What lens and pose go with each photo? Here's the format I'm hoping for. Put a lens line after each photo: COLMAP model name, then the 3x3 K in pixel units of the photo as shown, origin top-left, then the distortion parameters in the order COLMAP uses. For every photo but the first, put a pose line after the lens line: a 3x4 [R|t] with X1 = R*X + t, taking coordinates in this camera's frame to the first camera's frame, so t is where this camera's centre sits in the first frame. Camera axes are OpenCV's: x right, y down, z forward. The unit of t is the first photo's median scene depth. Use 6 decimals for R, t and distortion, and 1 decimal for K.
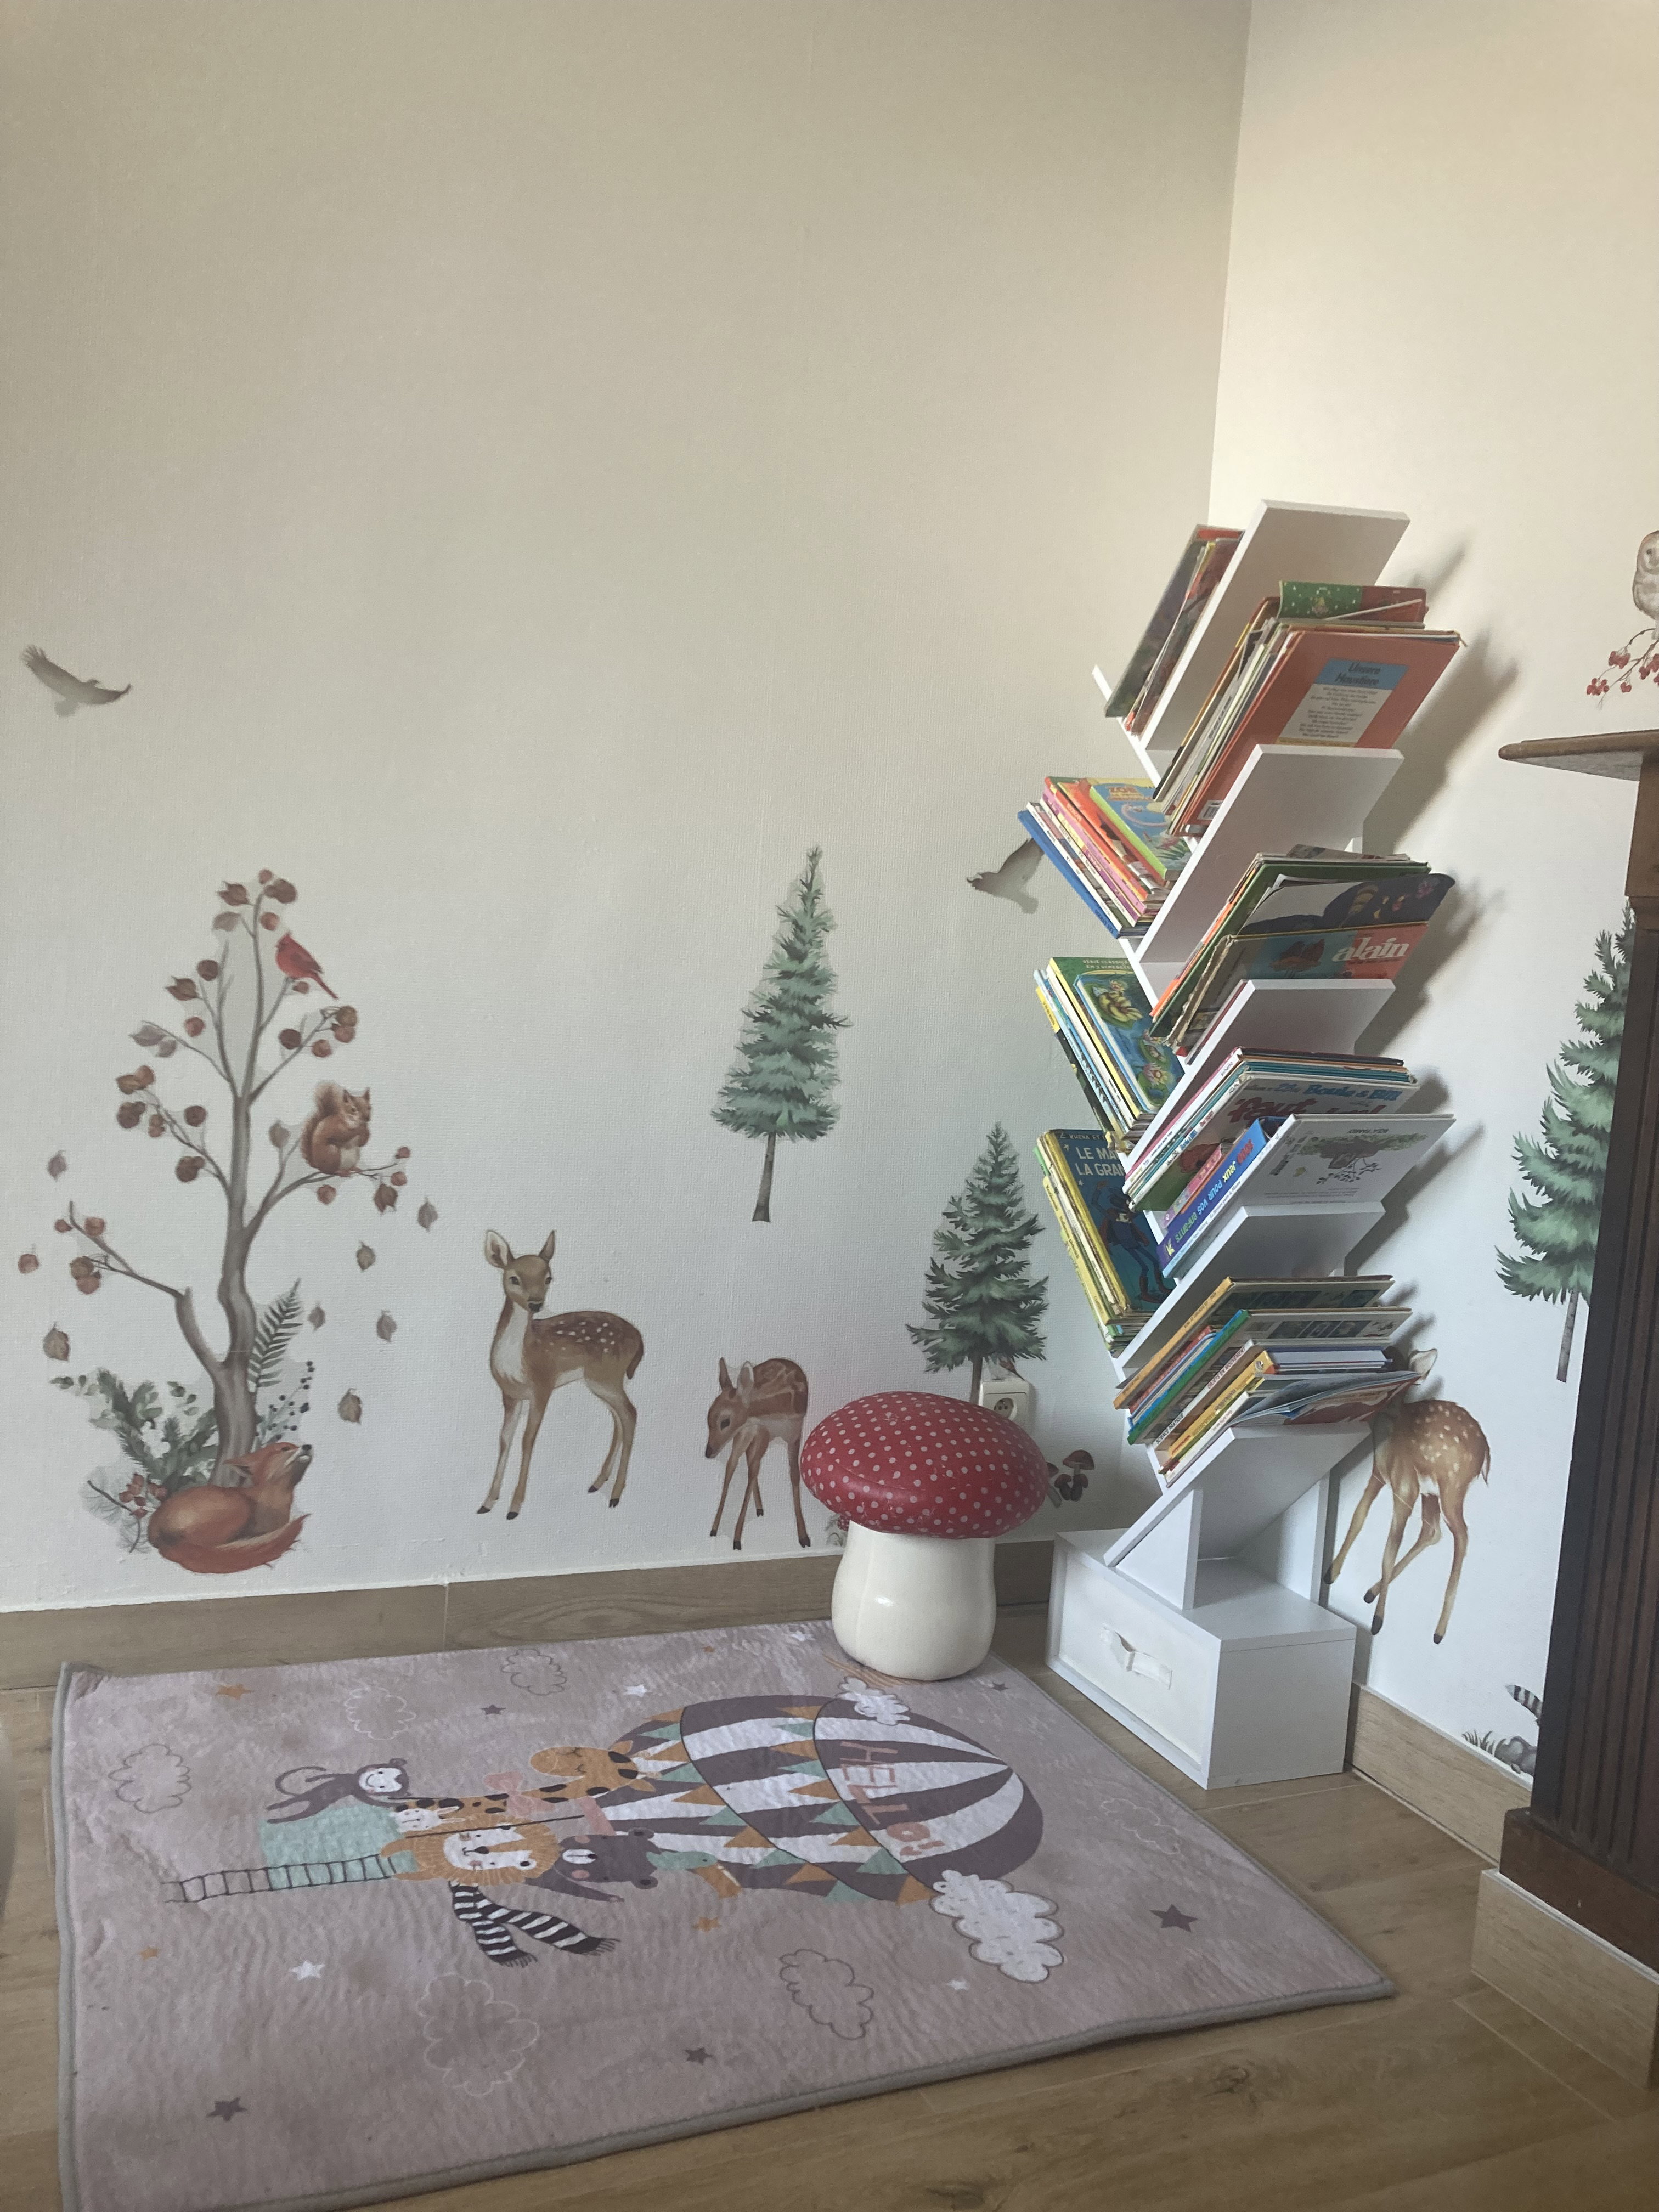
lens RADIAL K [[1741.0, 0, 831.8], [0, 1741.0, 1058.9], [0, 0, 1]] dist [0.051063, -0.099126]
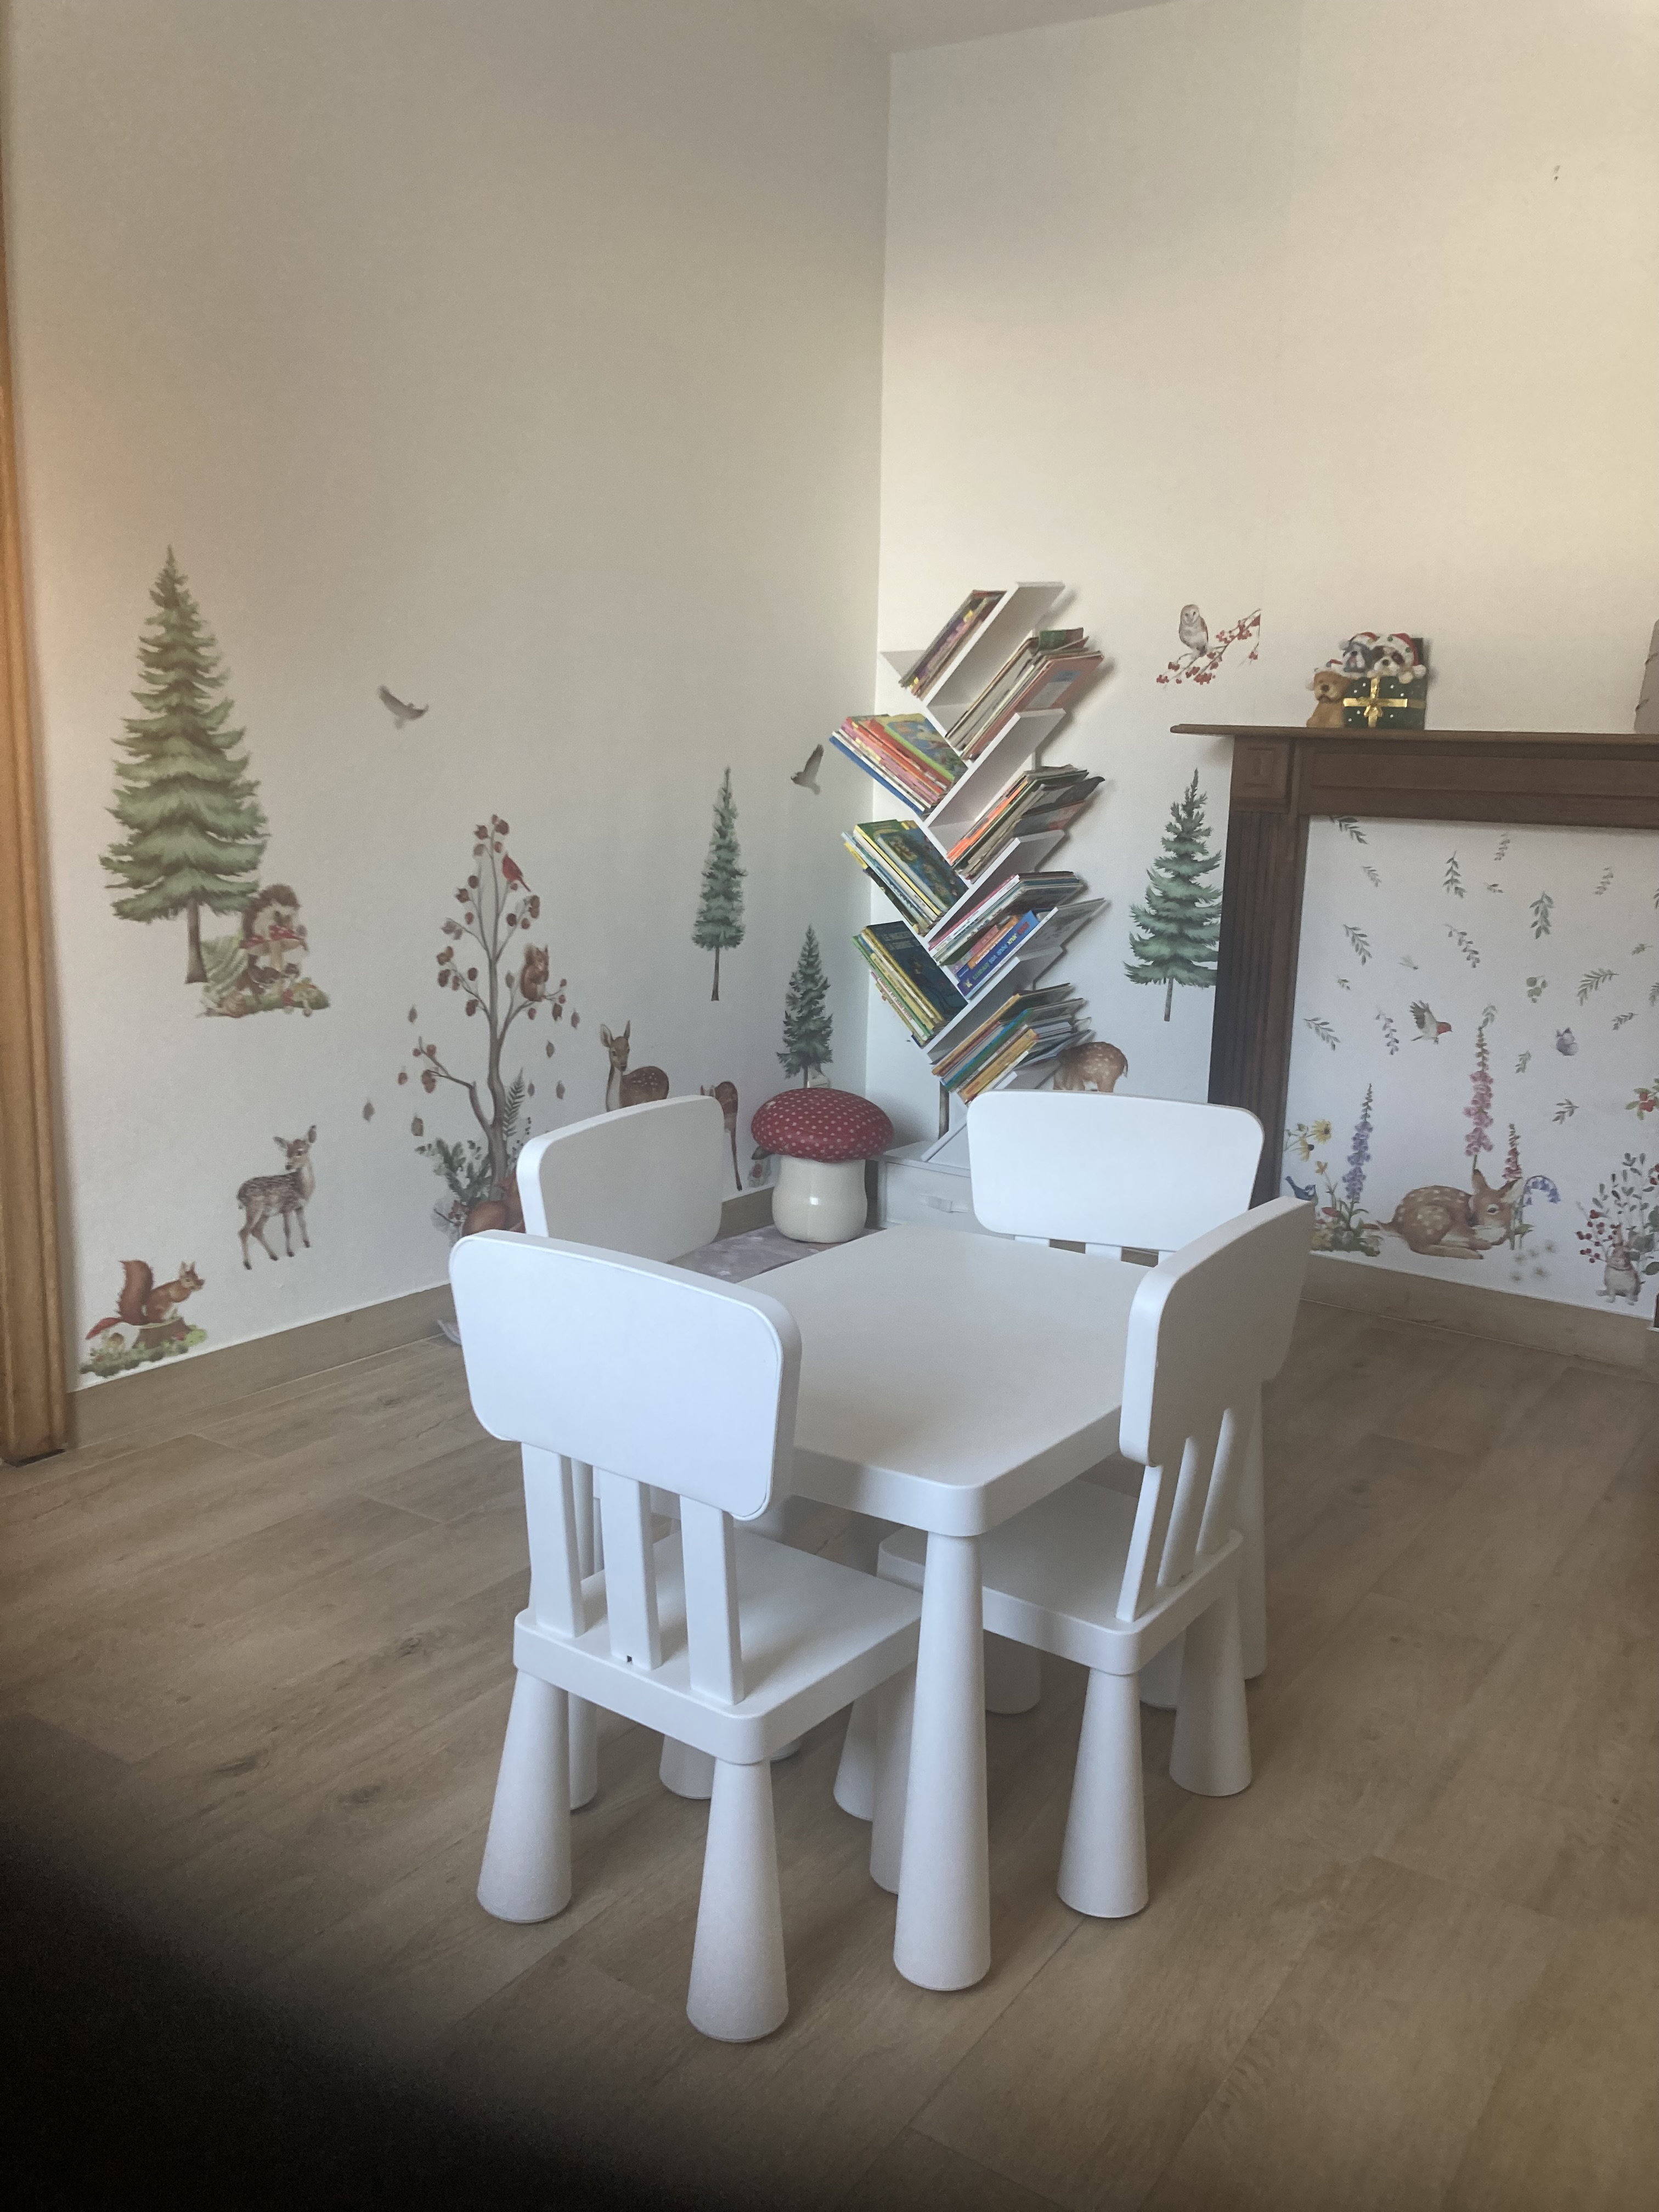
lens RADIAL K [[1741.0, 0, 831.8], [0, 1741.0, 1058.9], [0, 0, 1]] dist [0.051063, -0.099126]
pose [[0.859787, -0.142668, 0.490318, -0.855245], [0.073944, 0.984843, 0.156898, -0.114214], [-0.505271, -0.098642, 0.857305, -0.524313]]
